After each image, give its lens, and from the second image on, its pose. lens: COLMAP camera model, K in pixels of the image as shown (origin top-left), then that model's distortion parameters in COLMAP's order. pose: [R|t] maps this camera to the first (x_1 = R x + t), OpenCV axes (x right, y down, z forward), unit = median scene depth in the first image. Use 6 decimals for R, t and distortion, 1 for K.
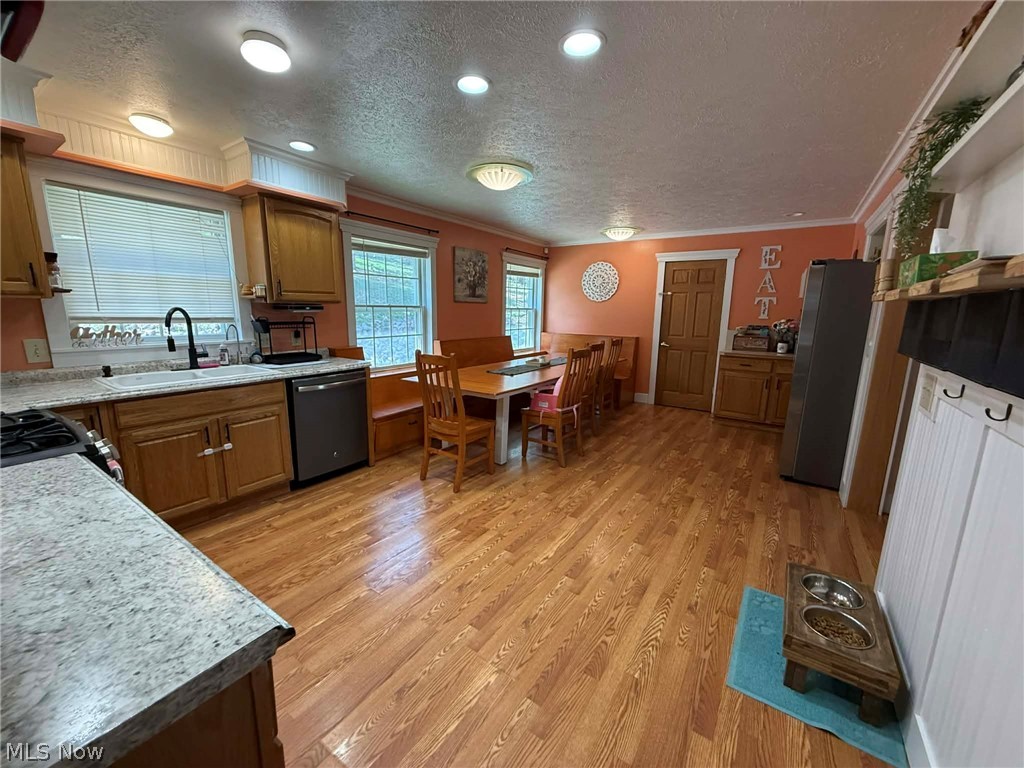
lens RADIAL K [[408.4, 0, 509.2], [0, 408.4, 384.7], [0, 0, 1]] dist [0.000117, 0.000056]
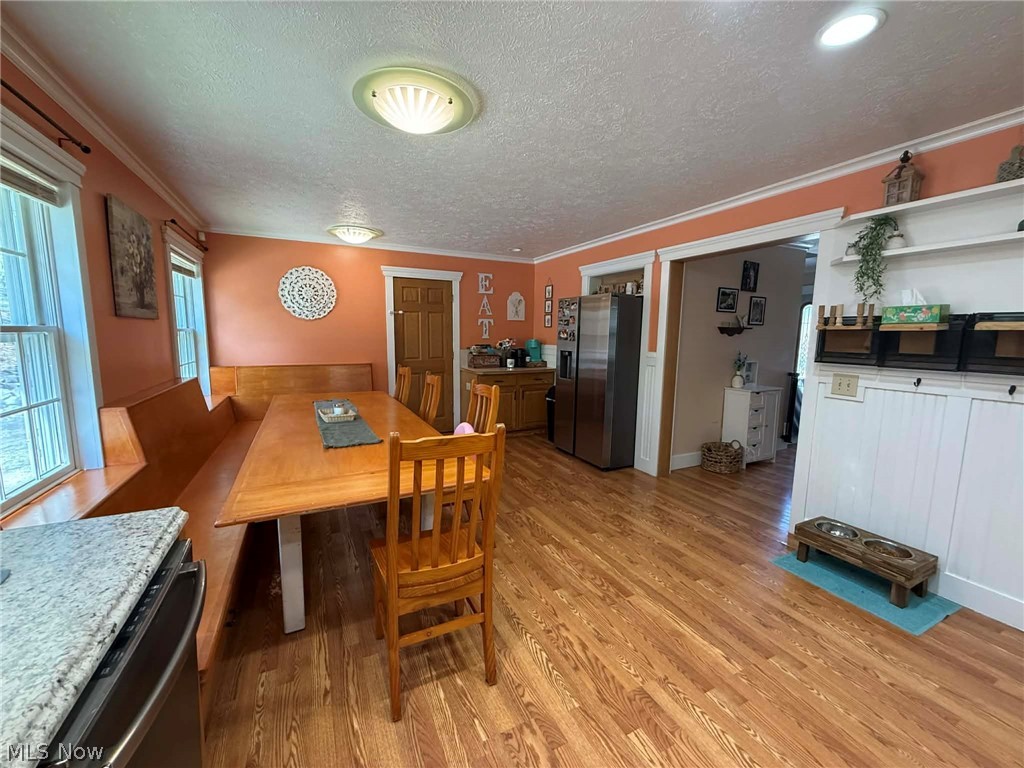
lens RADIAL K [[408.4, 0, 509.2], [0, 408.4, 384.7], [0, 0, 1]] dist [0.000117, 0.000056]
pose [[0.490820, -0.121087, 0.862806, -0.404203], [0.156190, 0.986481, 0.049592, -0.105665], [-0.857147, 0.110420, 0.503097, 0.517473]]
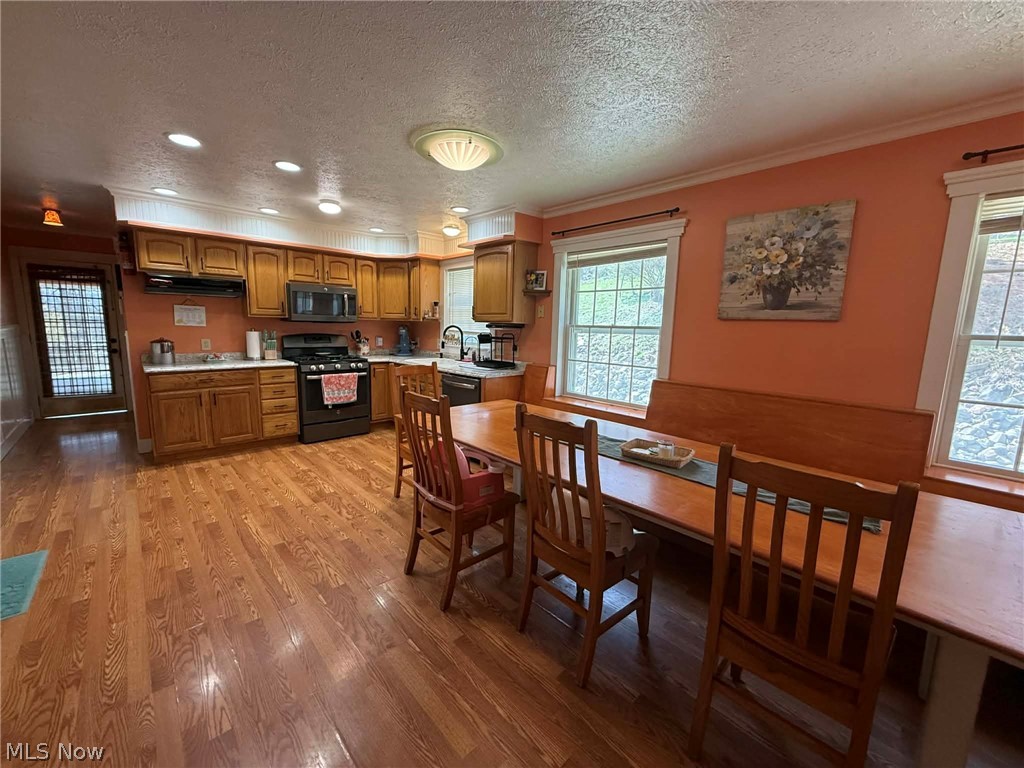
lens RADIAL K [[408.4, 0, 509.2], [0, 408.4, 384.7], [0, 0, 1]] dist [0.000117, 0.000056]
pose [[-0.221218, 0.120402, -0.967763, 0.602653], [-0.207952, 0.963703, 0.167432, -0.190727], [0.952795, 0.238287, -0.188151, 1.077388]]
